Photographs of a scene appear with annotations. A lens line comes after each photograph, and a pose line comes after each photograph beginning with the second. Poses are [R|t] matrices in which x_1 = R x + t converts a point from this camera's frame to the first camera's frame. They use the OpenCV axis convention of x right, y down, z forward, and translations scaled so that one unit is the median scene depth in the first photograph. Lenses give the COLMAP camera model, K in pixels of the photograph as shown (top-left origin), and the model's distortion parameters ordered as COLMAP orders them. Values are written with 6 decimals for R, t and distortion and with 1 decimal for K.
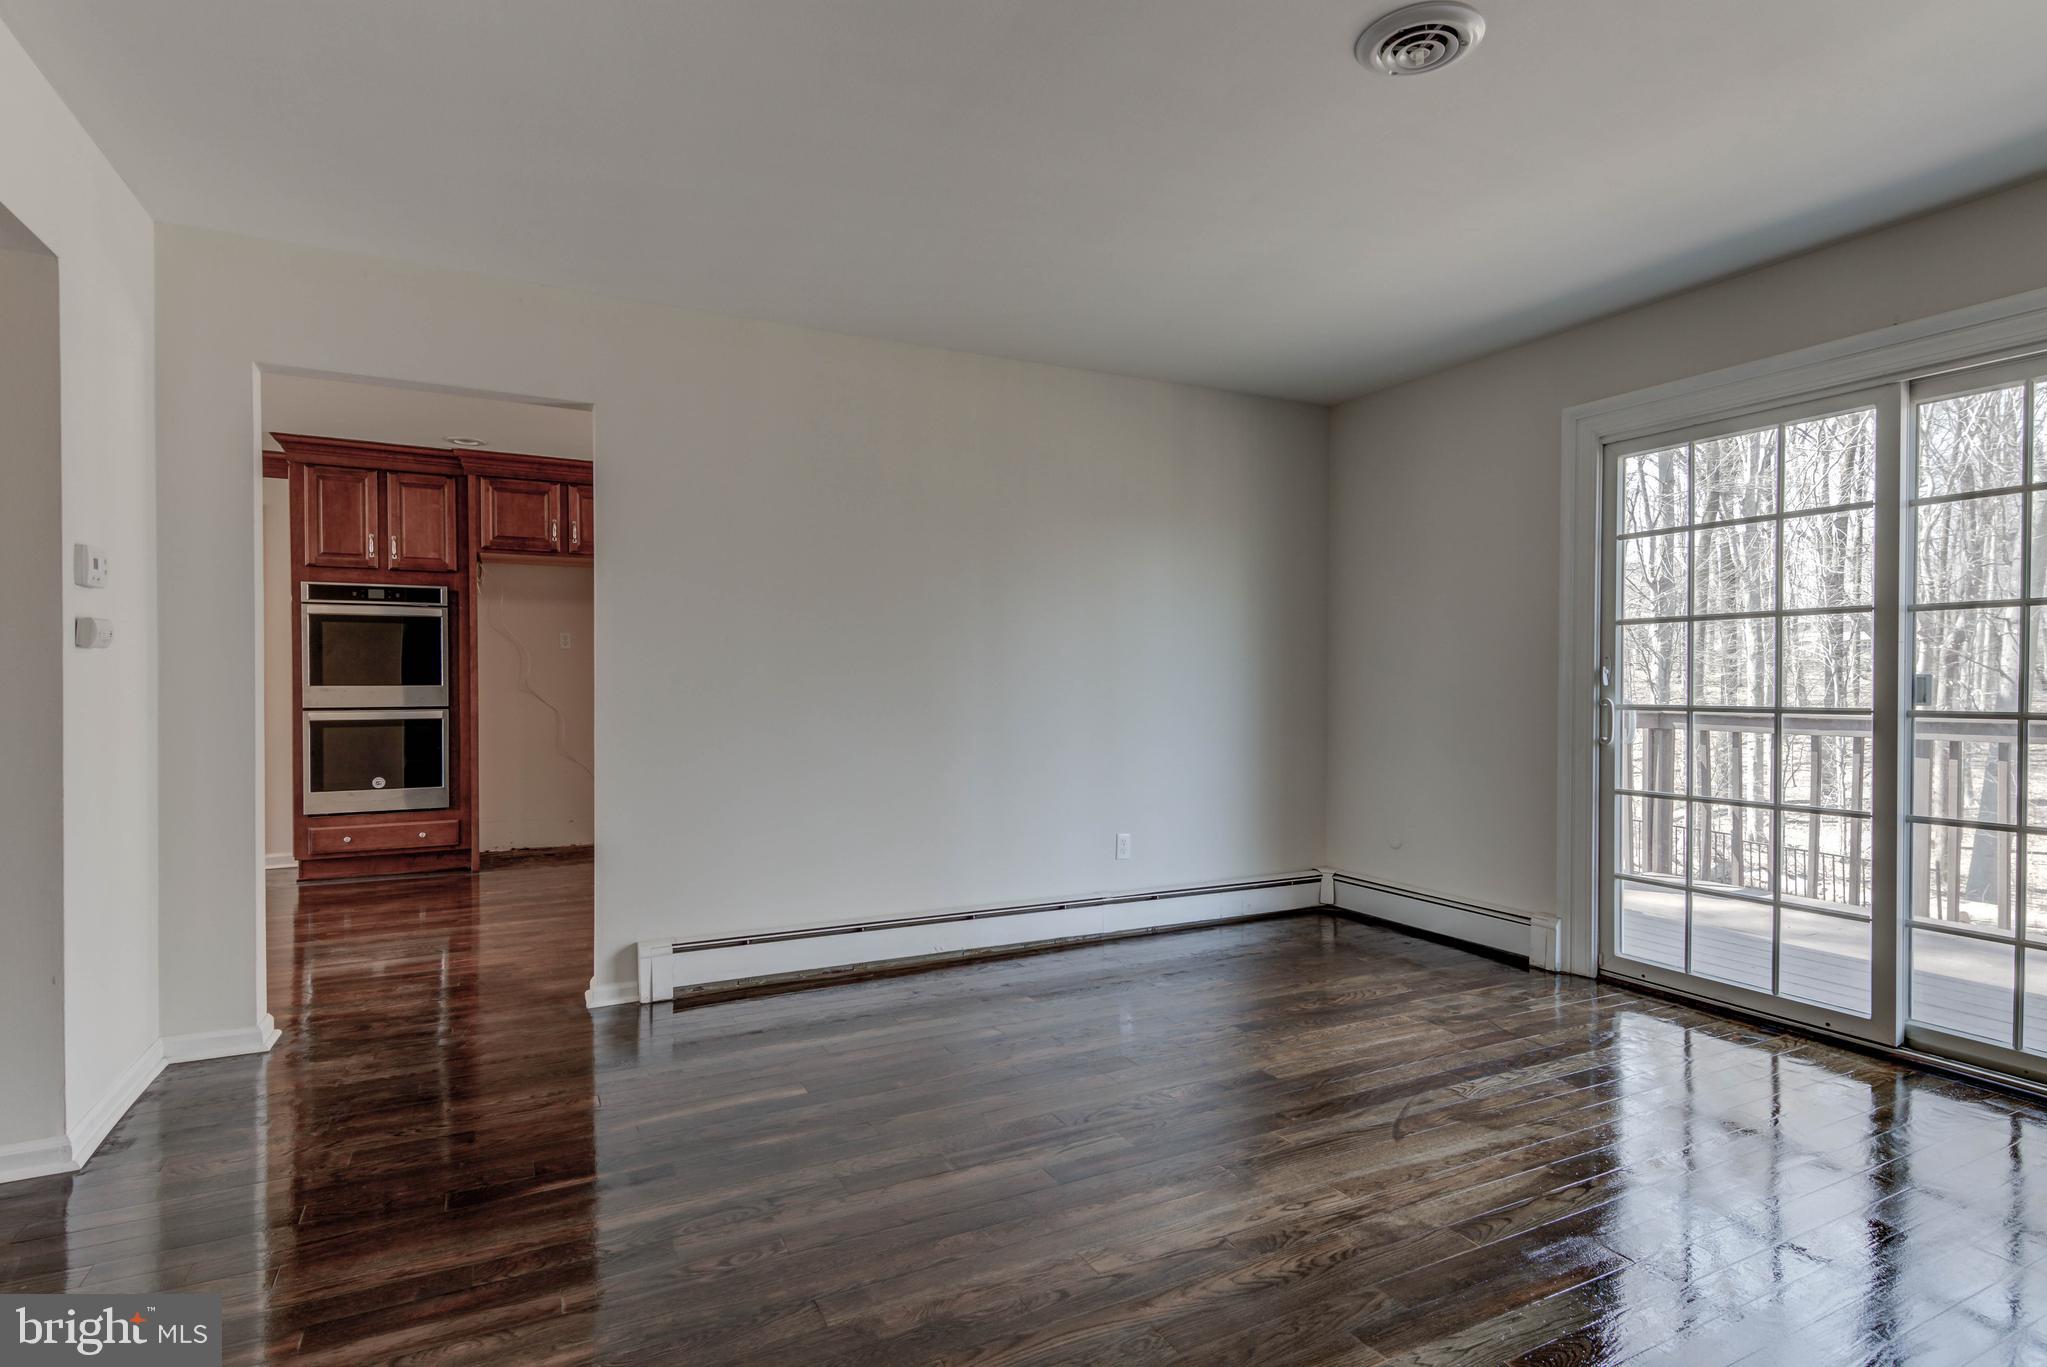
lens RADIAL K [[1030.1, 0, 1024.9], [0, 1030.1, 692.1], [0, 0, 1]] dist [0.023149, -0.008489]
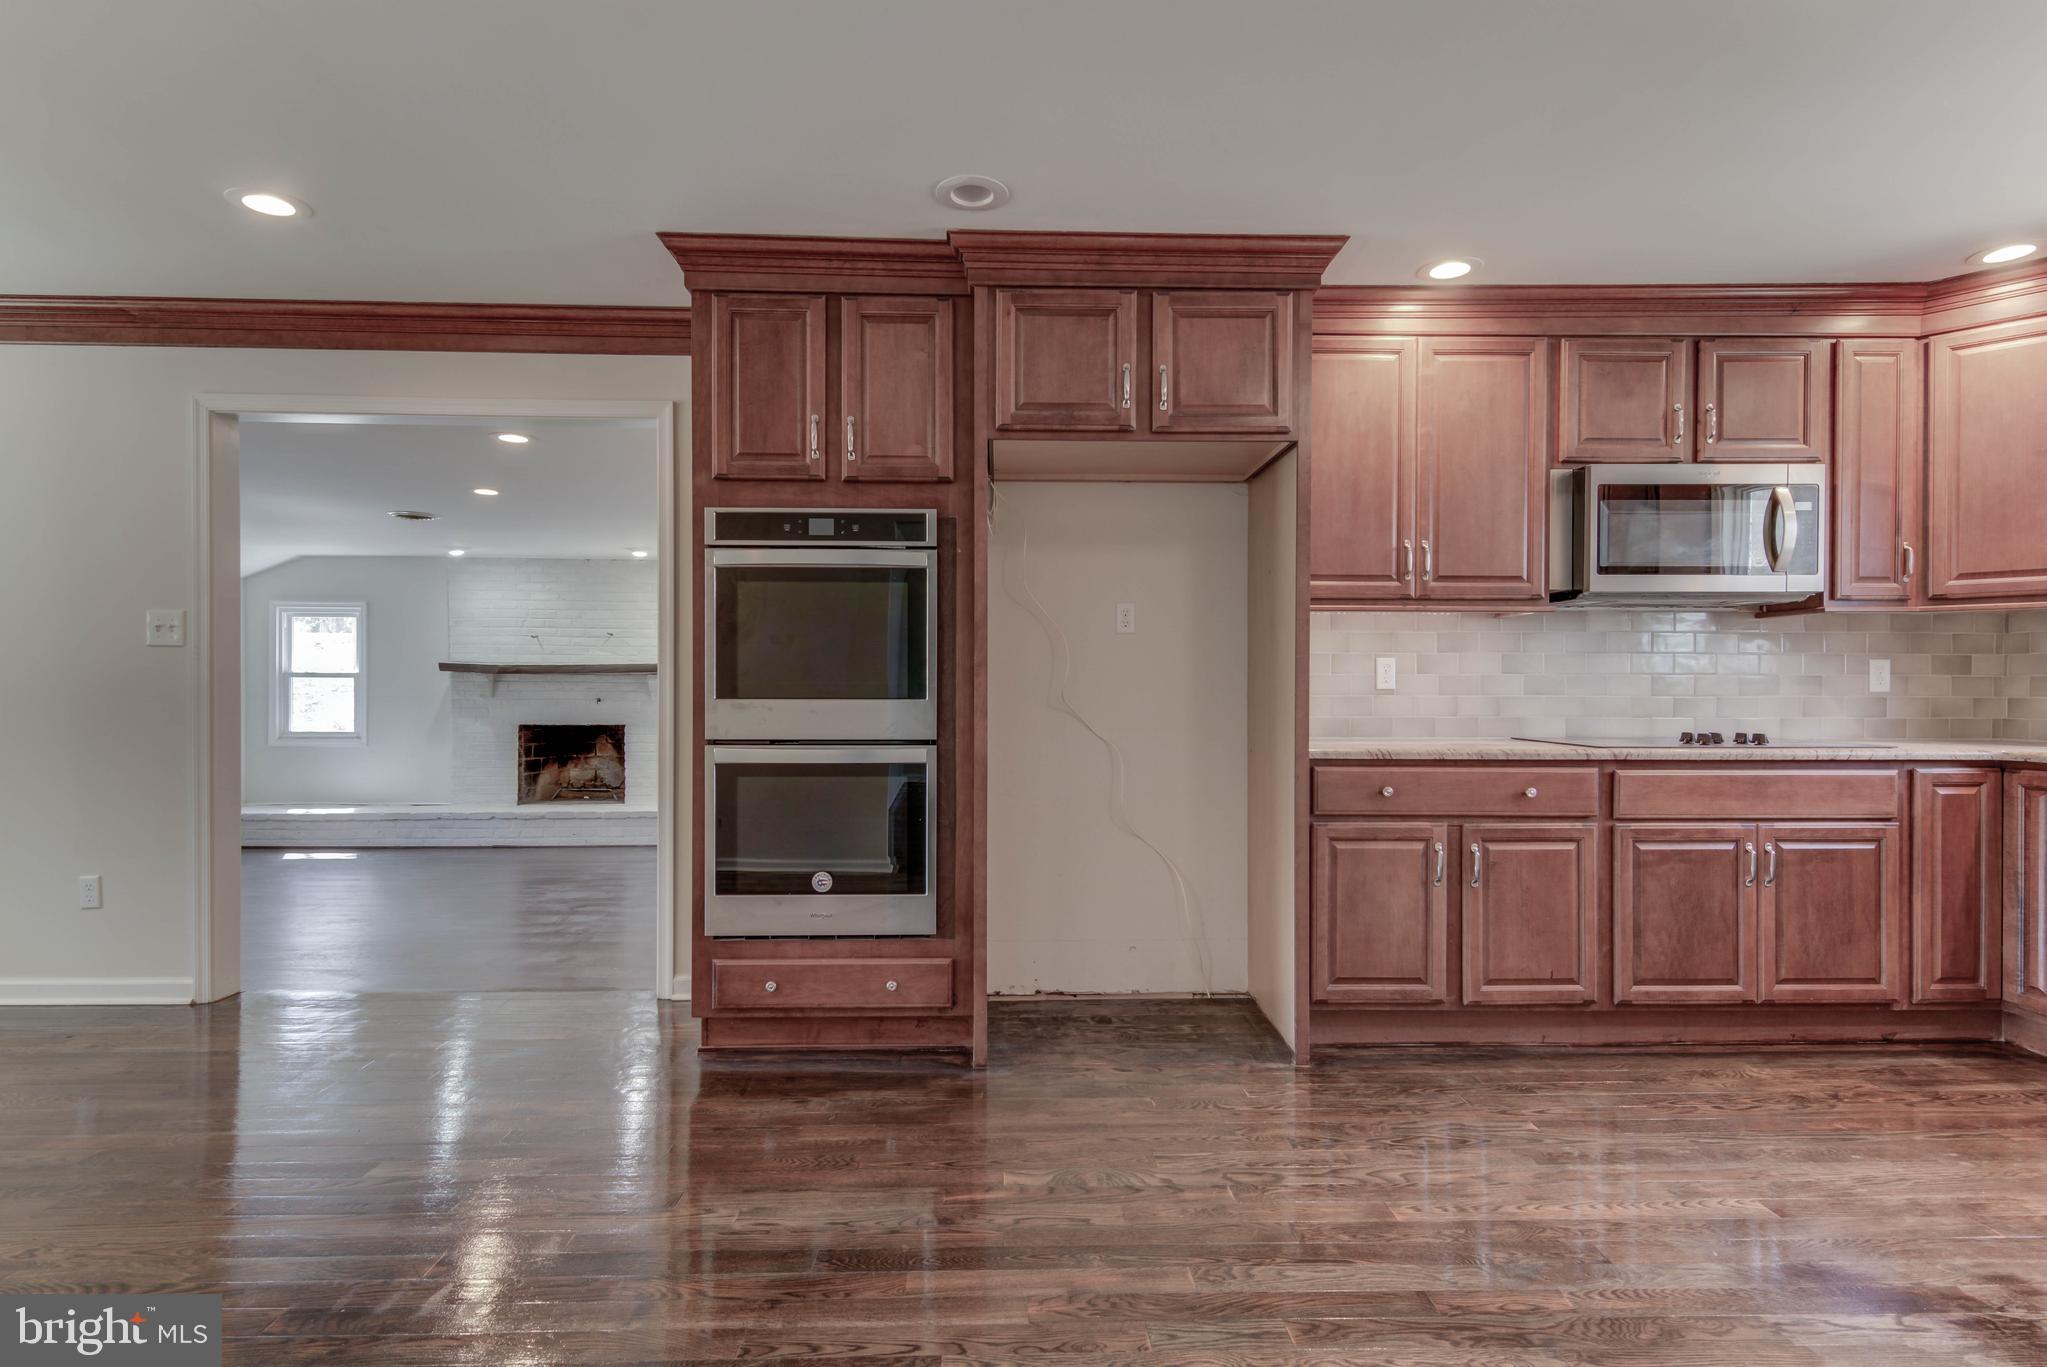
lens RADIAL K [[1030.1, 0, 1023.3], [0, 1030.1, 690.6], [0, 0, 1]] dist [0.023149, -0.008489]
pose [[0.897196, 0.004046, -0.441615, -0.291166], [-0.008737, 0.999925, -0.008590, -0.006835], [0.441547, 0.011565, 0.897164, 0.558962]]
